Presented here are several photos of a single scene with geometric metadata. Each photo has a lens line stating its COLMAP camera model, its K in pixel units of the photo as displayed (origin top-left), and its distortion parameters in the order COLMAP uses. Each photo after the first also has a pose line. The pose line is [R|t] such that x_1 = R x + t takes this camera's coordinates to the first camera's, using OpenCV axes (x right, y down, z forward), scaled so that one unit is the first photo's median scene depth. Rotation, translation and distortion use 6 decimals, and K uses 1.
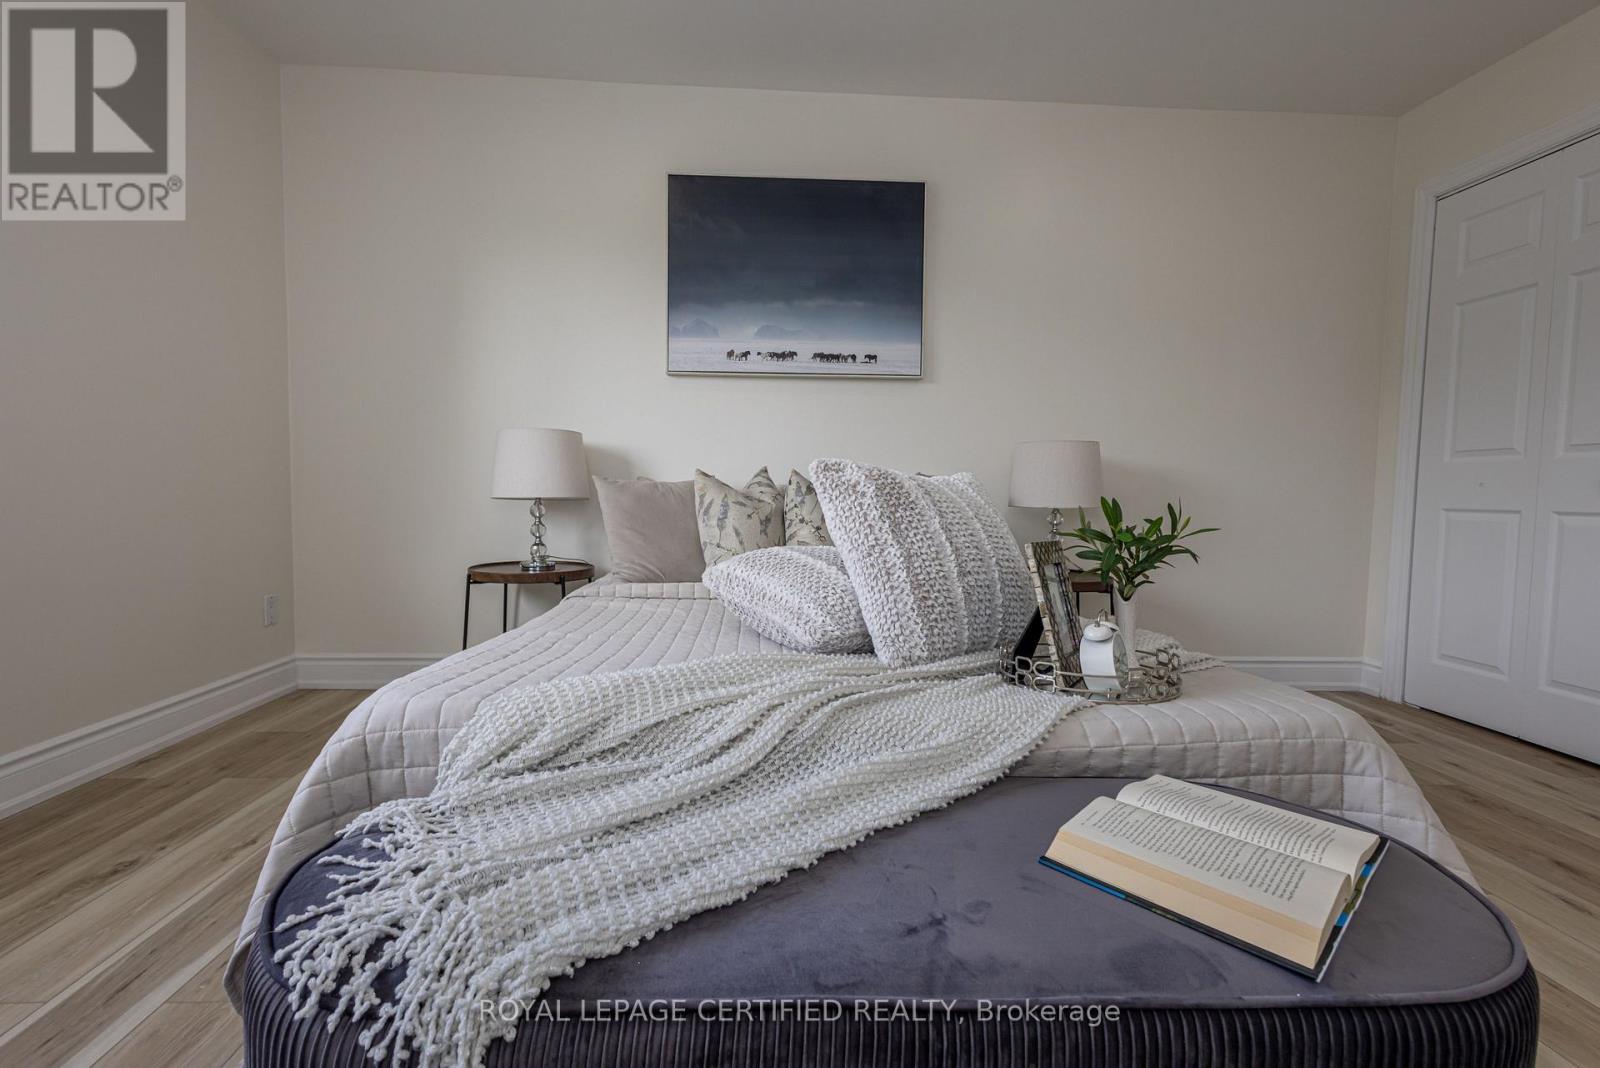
lens RADIAL K [[734.1, 0, 796.9], [0, 734.1, 531.2], [0, 0, 1]] dist [0.012601, -0.000257]
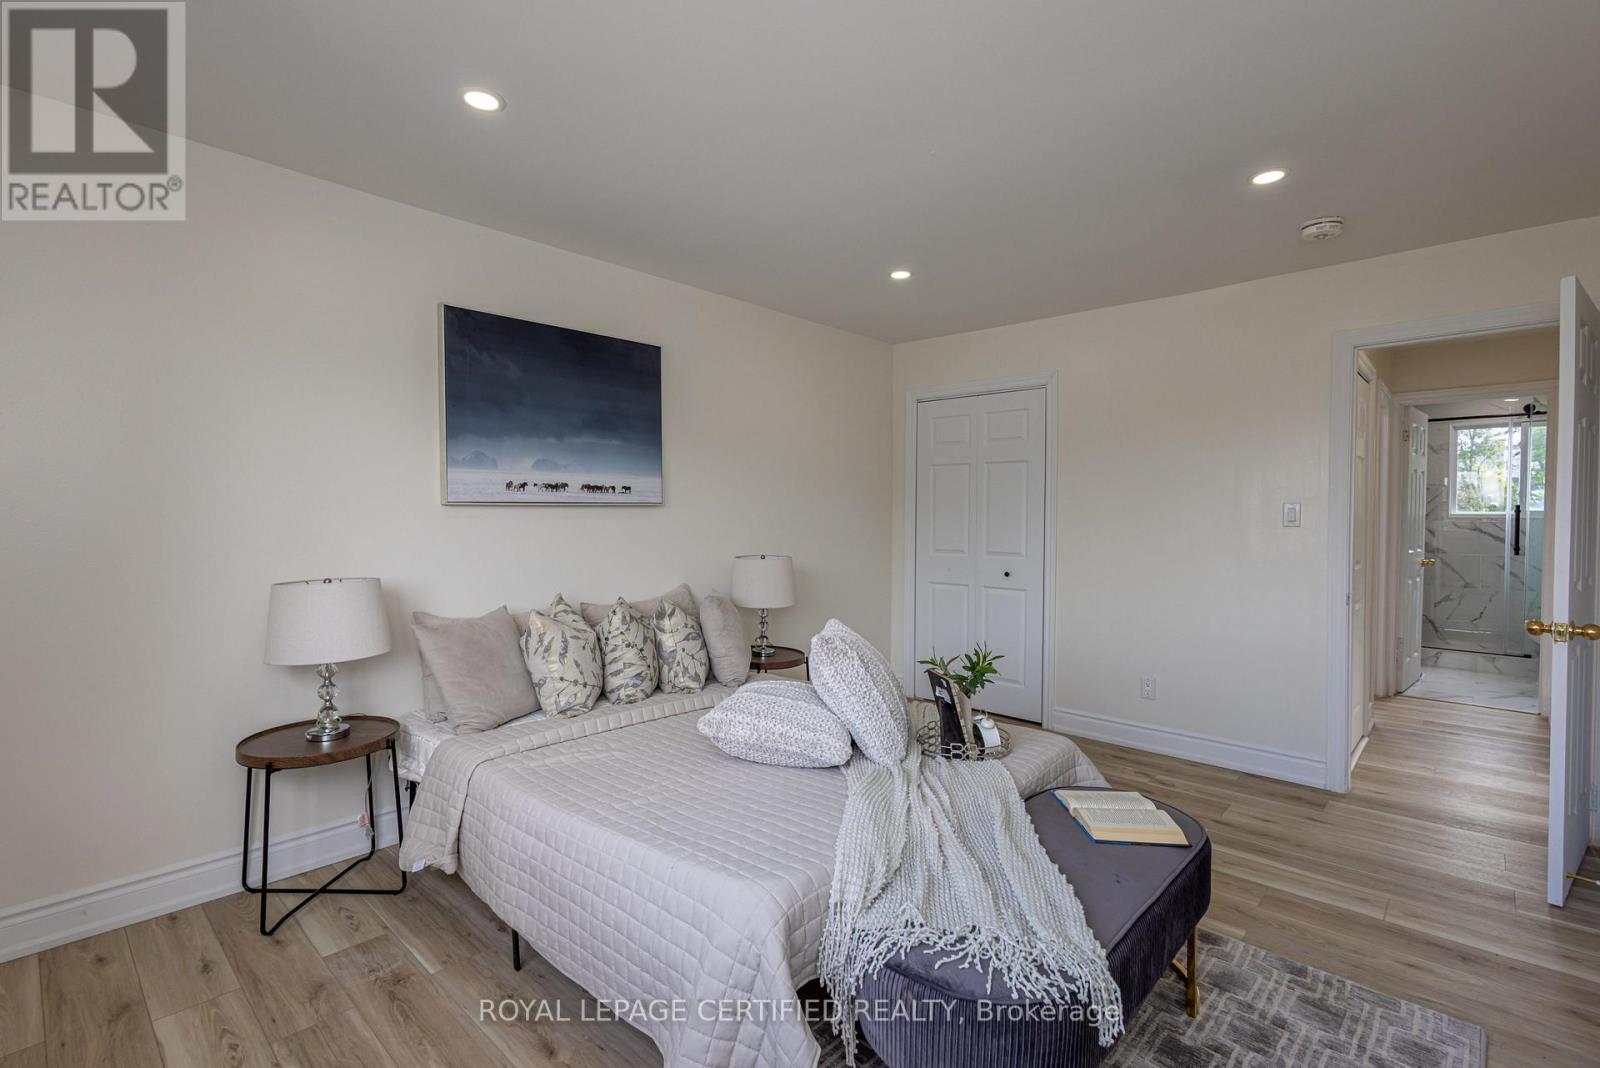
lens RADIAL K [[734.1, 0, 796.9], [0, 734.1, 531.2], [0, 0, 1]] dist [0.012601, -0.000257]
pose [[0.725148, -0.031743, 0.687861, -0.512349], [0.045557, 0.998960, -0.001927, -0.155763], [-0.687085, 0.032735, 0.725839, -0.030084]]
